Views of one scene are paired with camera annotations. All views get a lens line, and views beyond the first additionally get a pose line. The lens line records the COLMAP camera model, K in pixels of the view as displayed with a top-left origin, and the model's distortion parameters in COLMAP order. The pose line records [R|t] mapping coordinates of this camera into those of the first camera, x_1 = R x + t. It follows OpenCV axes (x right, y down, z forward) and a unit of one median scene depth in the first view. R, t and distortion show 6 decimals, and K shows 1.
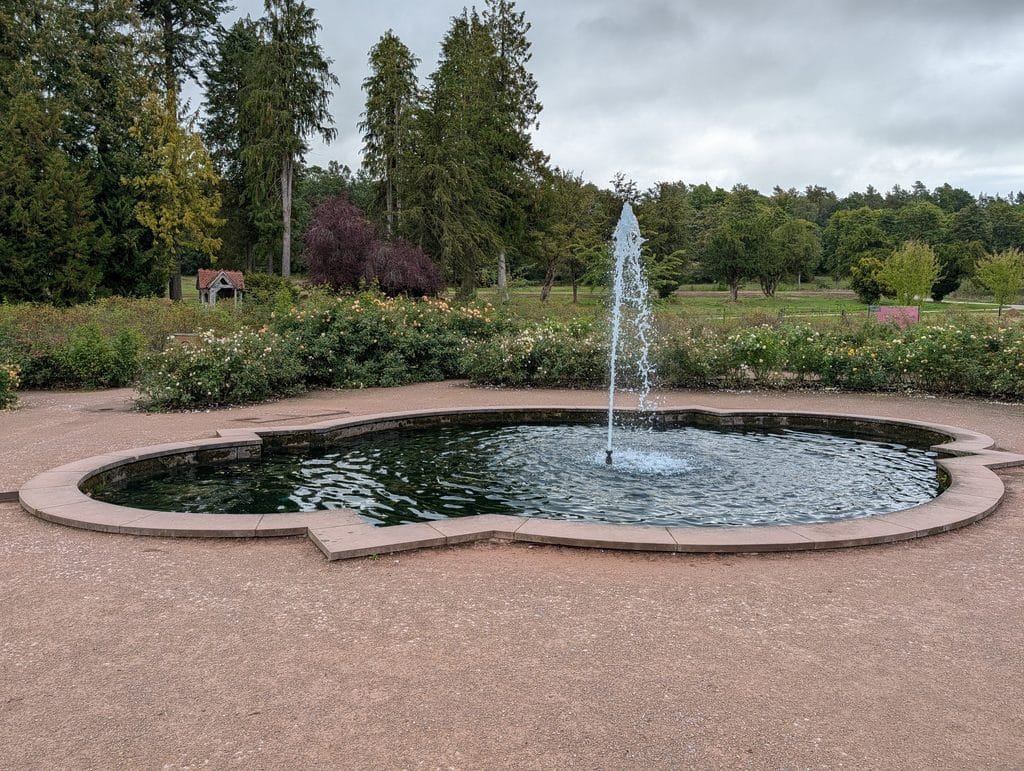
lens RADIAL K [[784.4, 0, 512.0], [0, 784.4, 385.5], [0, 0, 1]] dist [0.015975, 0.000365]
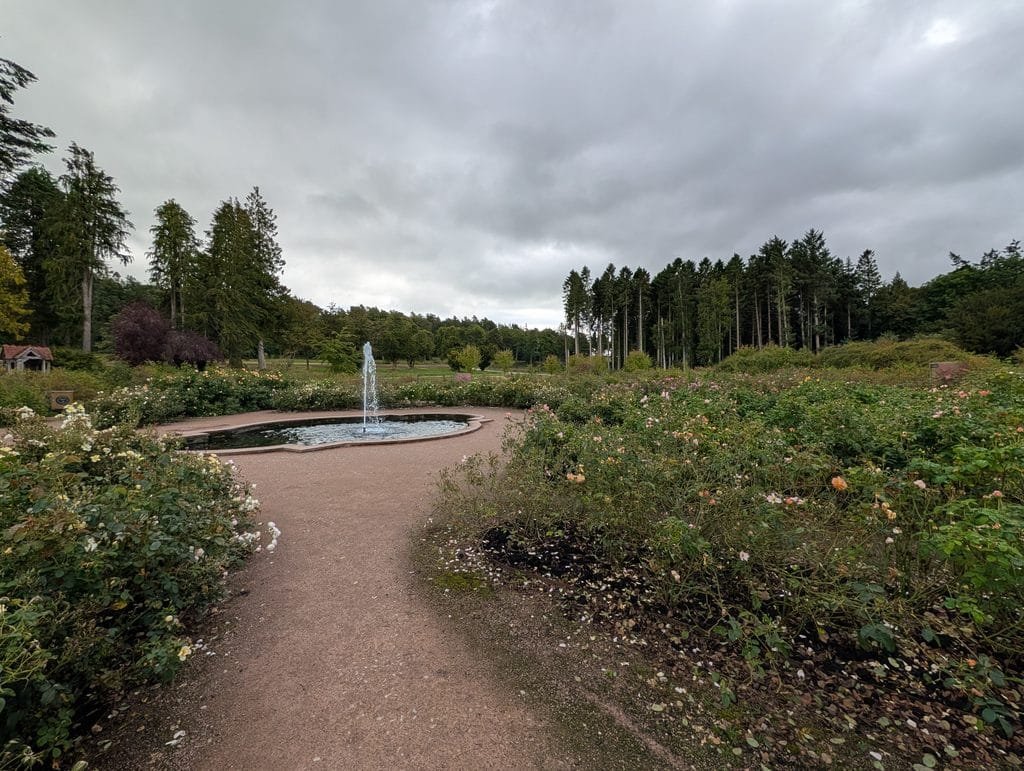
lens RADIAL K [[516.7, 0, 515.8], [0, 516.7, 403.3], [0, 0, 1]] dist [-0.000309, -0.000846]
pose [[0.866803, -0.032393, 0.497597, -0.101727], [0.048763, 0.998611, -0.019935, 0.018911], [-0.496261, 0.041545, 0.867179, -0.275095]]
